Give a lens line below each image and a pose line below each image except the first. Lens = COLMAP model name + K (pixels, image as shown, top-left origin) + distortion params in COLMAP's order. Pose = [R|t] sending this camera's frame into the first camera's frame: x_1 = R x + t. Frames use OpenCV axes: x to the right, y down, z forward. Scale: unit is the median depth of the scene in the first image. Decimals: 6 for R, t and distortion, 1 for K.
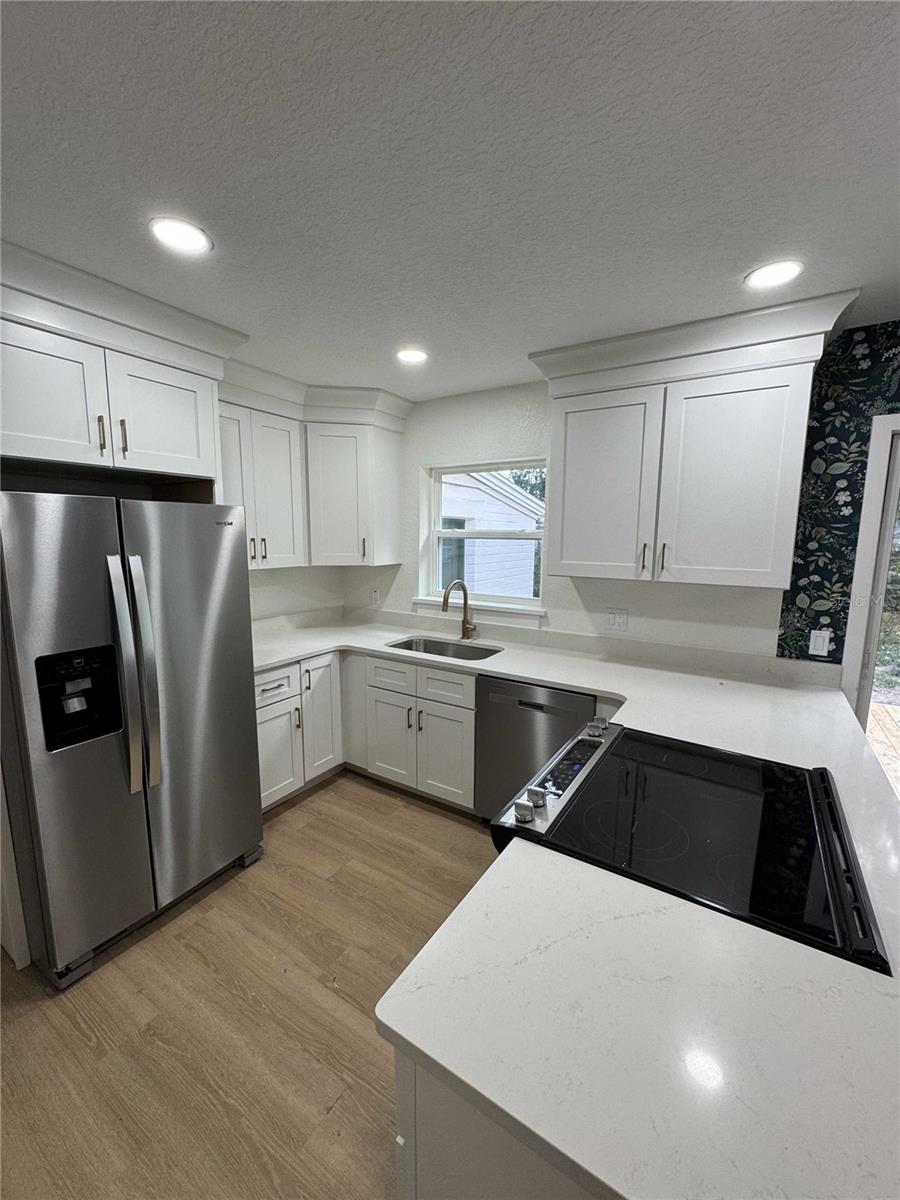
lens RADIAL K [[475.3, 0, 448.9], [0, 475.3, 598.5], [0, 0, 1]] dist [-0.005855, 0.001730]
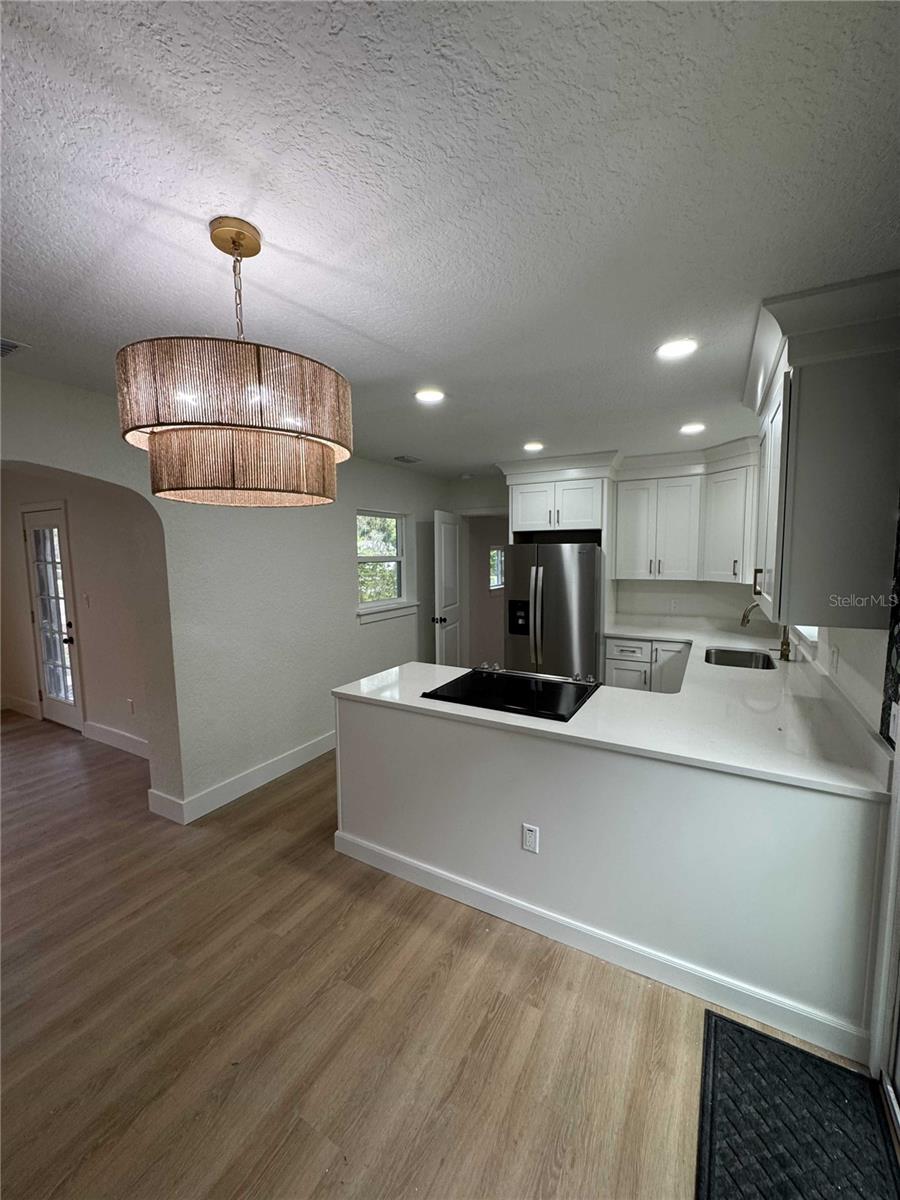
lens RADIAL K [[475.3, 0, 450.4], [0, 475.3, 598.2], [0, 0, 1]] dist [-0.005855, 0.001730]
pose [[0.056860, 0.091123, -0.994215, 1.324768], [-0.123410, 0.988830, 0.083571, -0.058397], [0.990725, 0.117944, 0.067470, 0.284530]]
